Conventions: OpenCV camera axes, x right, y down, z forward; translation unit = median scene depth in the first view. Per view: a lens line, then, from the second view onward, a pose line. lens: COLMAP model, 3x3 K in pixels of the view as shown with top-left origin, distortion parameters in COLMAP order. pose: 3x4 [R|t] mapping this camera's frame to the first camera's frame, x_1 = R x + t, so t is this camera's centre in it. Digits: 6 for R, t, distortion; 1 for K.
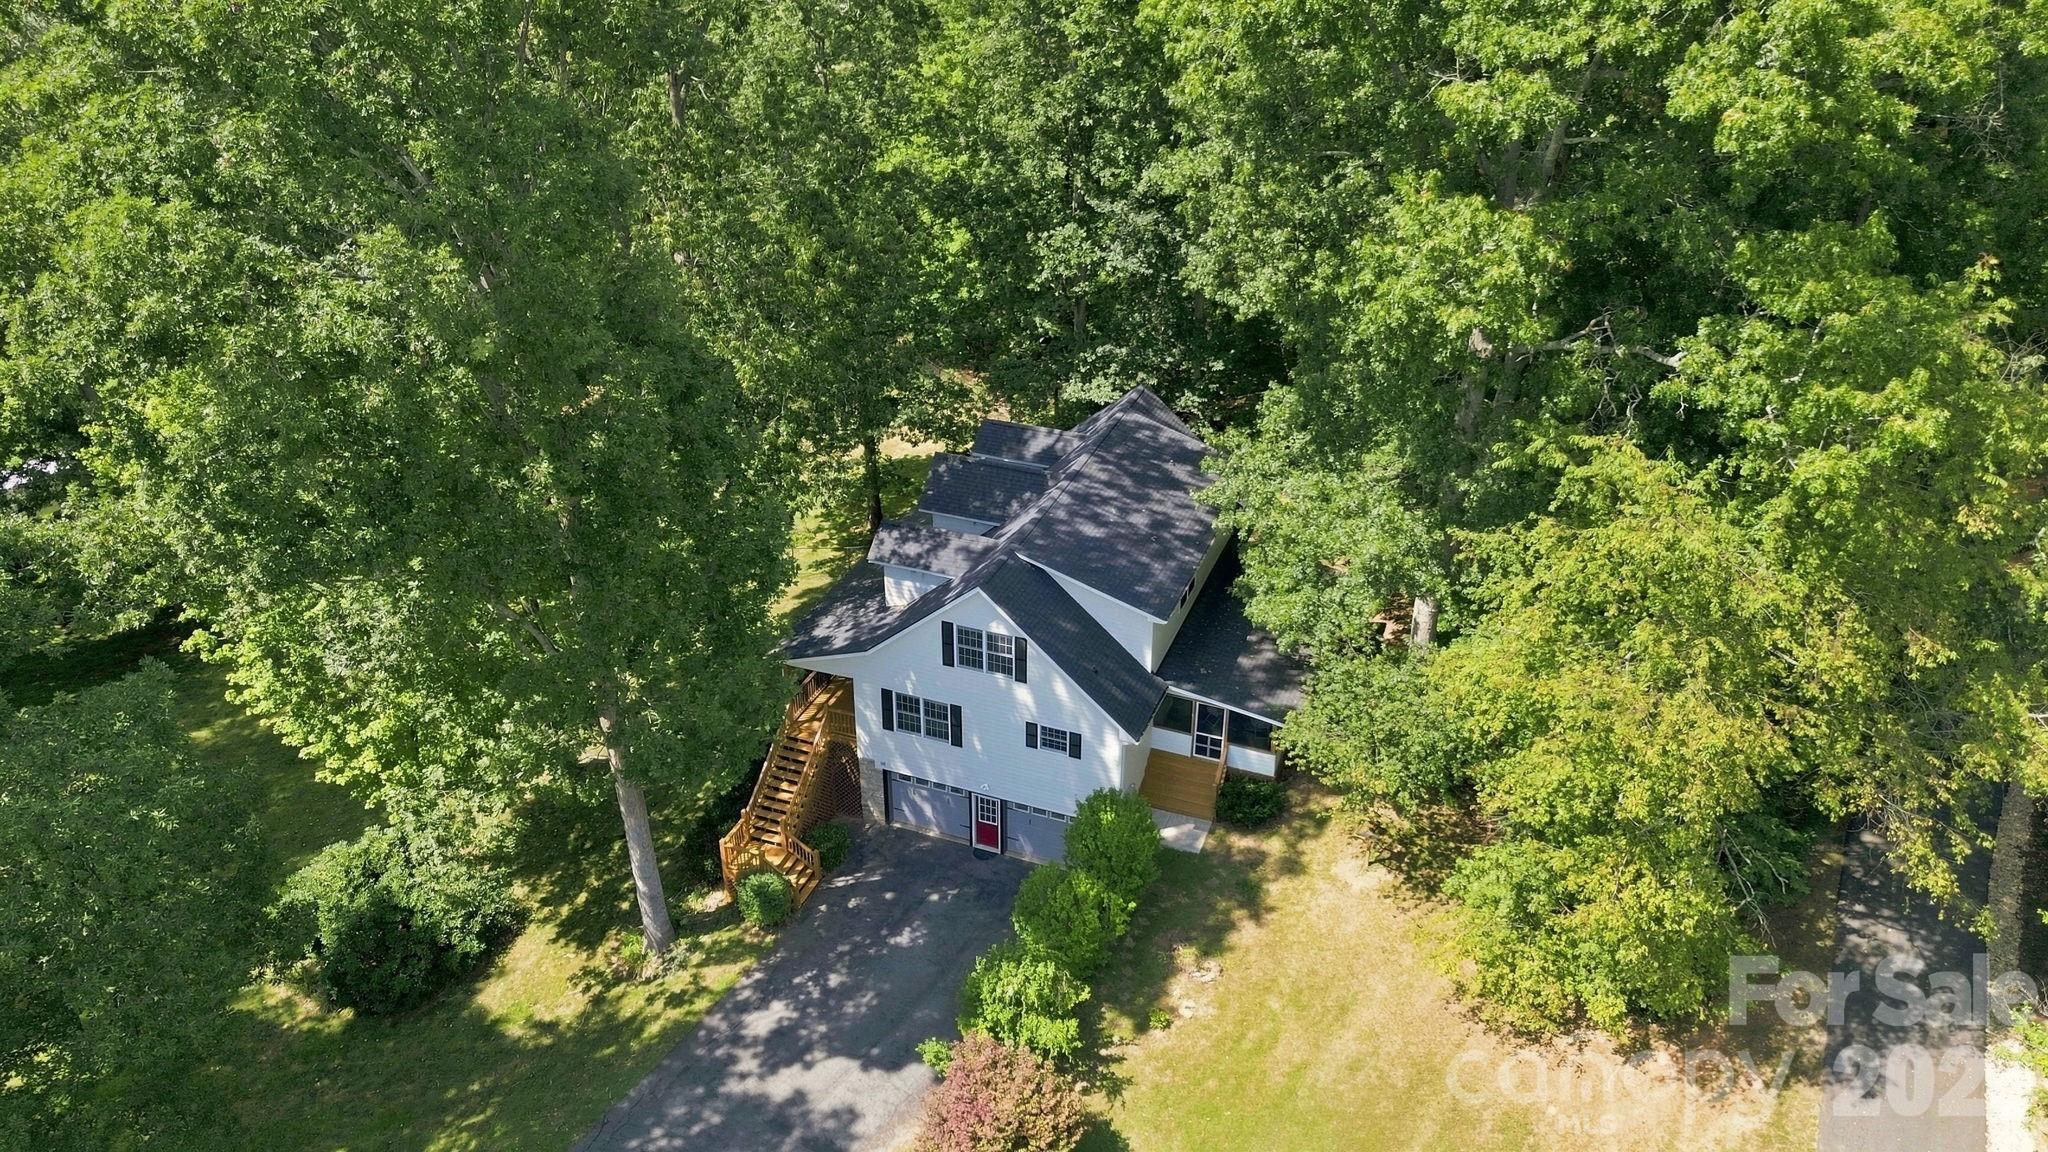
lens RADIAL K [[1519.4, 0, 1025.7], [0, 1519.4, 572.0], [0, 0, 1]] dist [0.003728, -0.000033]
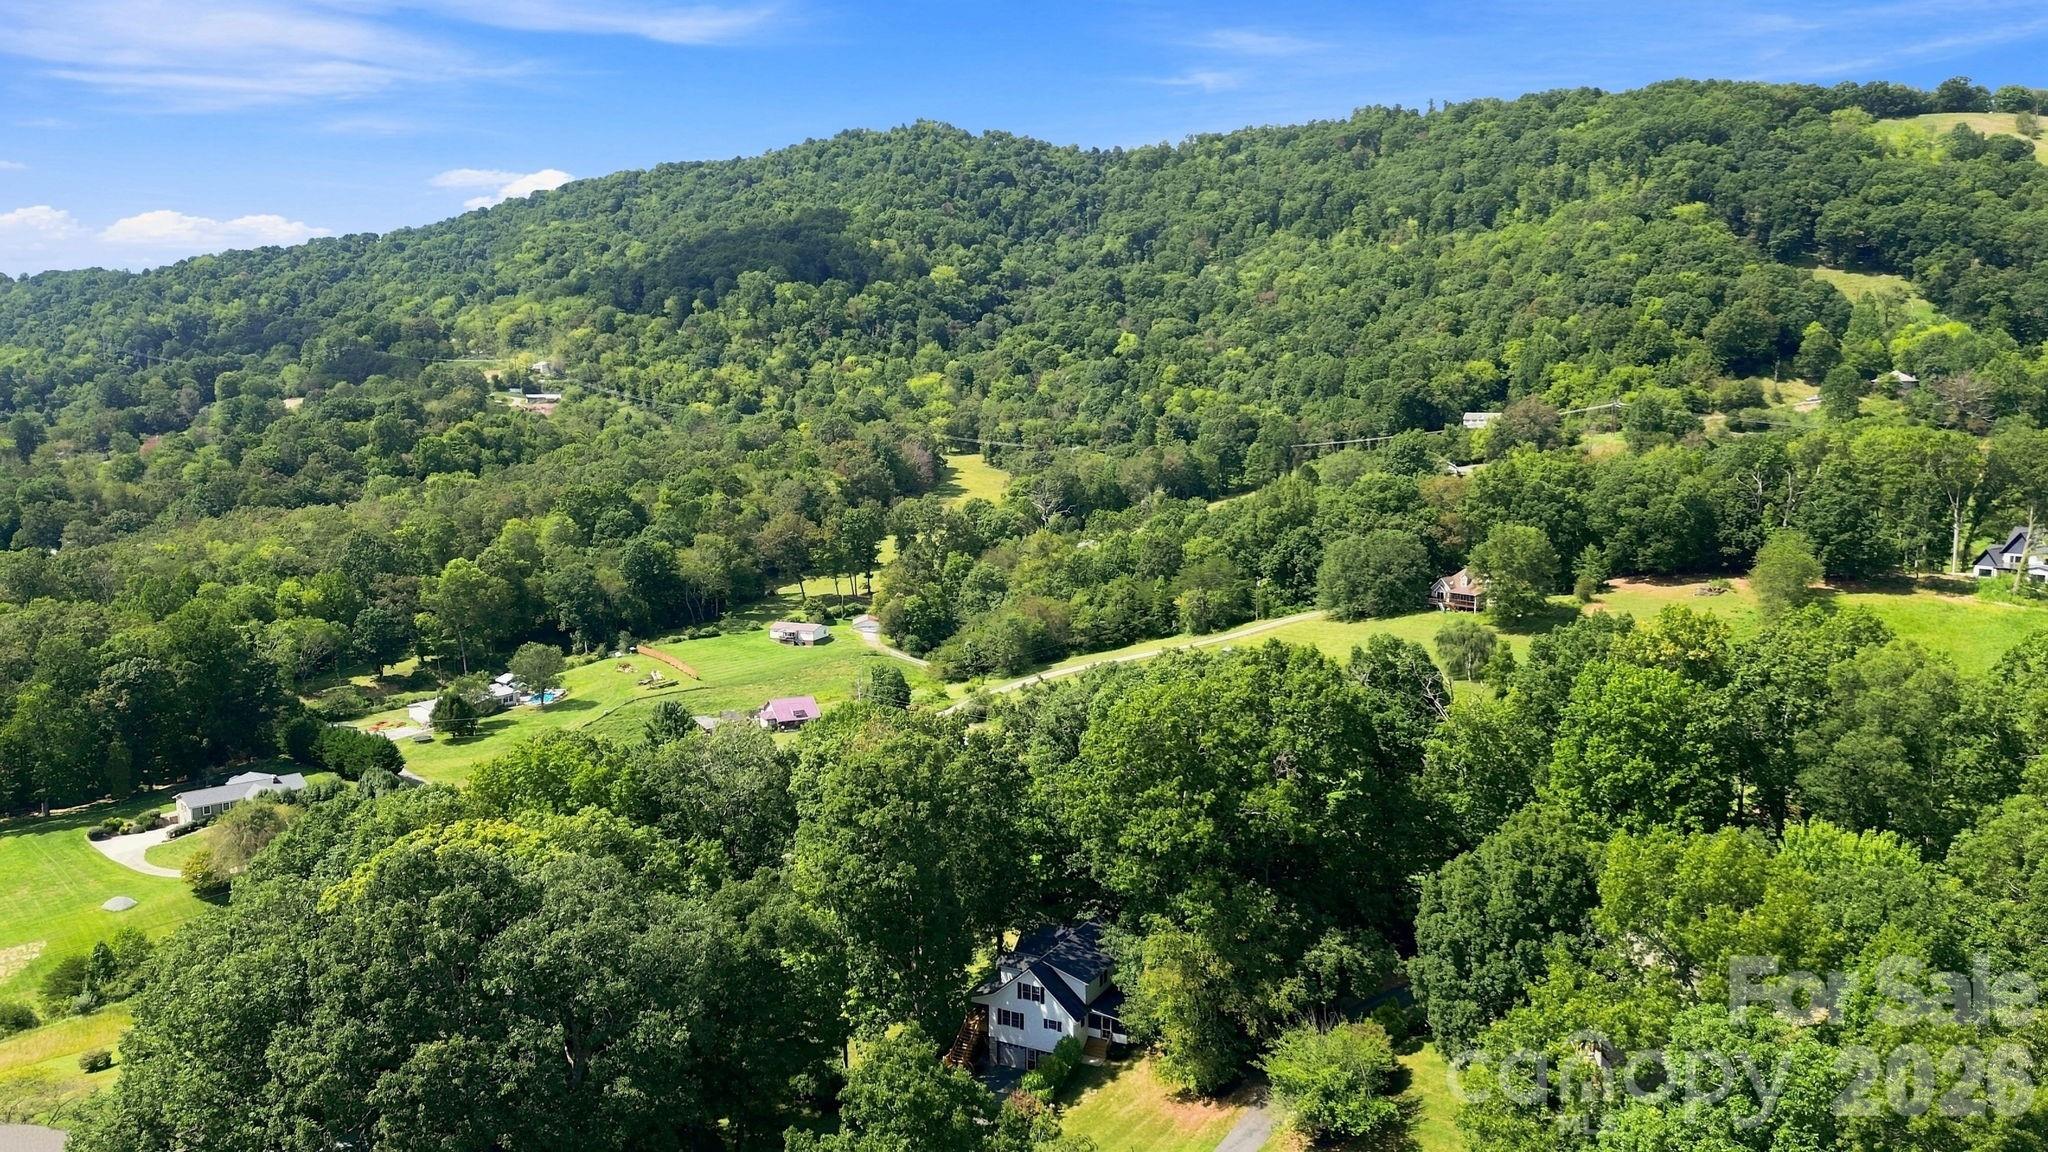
lens RADIAL K [[1519.4, 0, 1021.9], [0, 1519.4, 572.4], [0, 0, 1]] dist [0.003728, -0.000033]
pose [[0.994774, 0.012330, -0.101354, 0.254558], [-0.048047, 0.932430, -0.358142, 0.359108], [0.090089, 0.361140, 0.928150, -2.170112]]
